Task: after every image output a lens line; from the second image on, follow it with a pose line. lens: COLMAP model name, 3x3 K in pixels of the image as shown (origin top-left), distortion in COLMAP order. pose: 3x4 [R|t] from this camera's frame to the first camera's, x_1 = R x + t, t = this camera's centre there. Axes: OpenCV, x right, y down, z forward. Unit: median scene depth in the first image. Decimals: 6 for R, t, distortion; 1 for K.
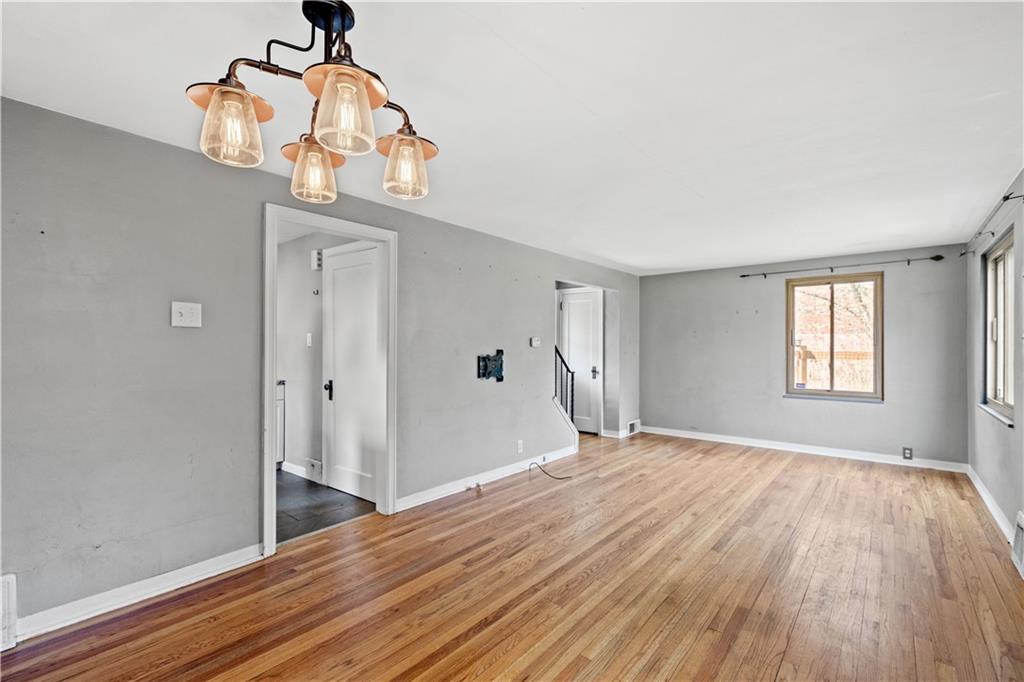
lens RADIAL K [[451.3, 0, 521.2], [0, 451.3, 343.5], [0, 0, 1]] dist [0.002634, -0.001605]
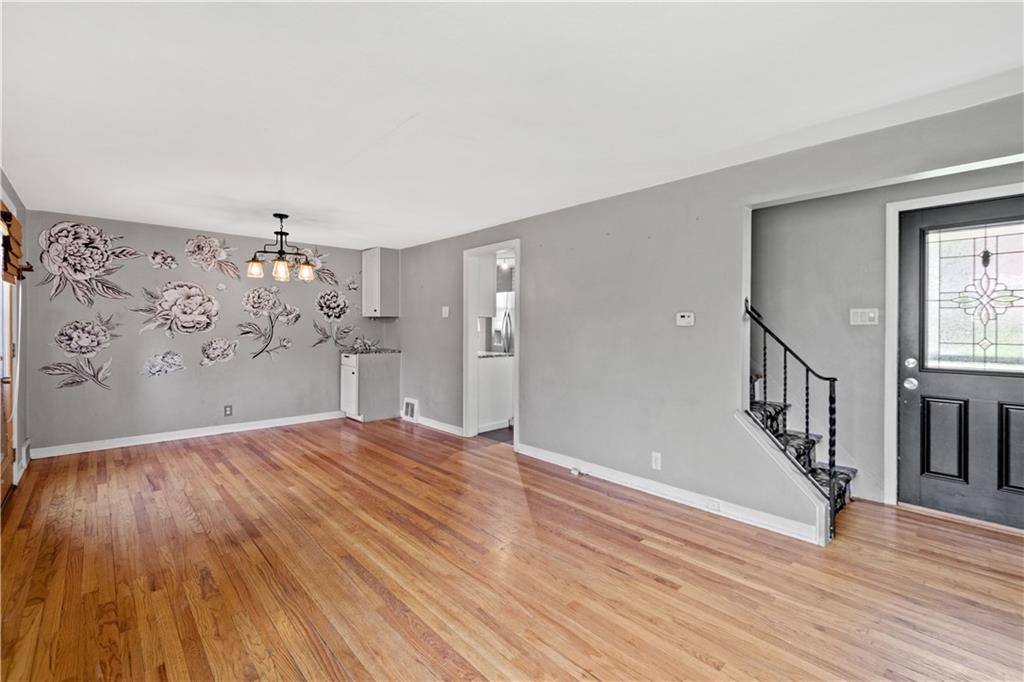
lens RADIAL K [[451.3, 0, 519.0], [0, 451.3, 333.4], [0, 0, 1]] dist [0.002634, -0.001605]
pose [[-0.134022, 0.012891, -0.990895, 1.156342], [0.002507, 0.999917, 0.012669, 0.015938], [0.990975, -0.000787, -0.134043, 1.347752]]
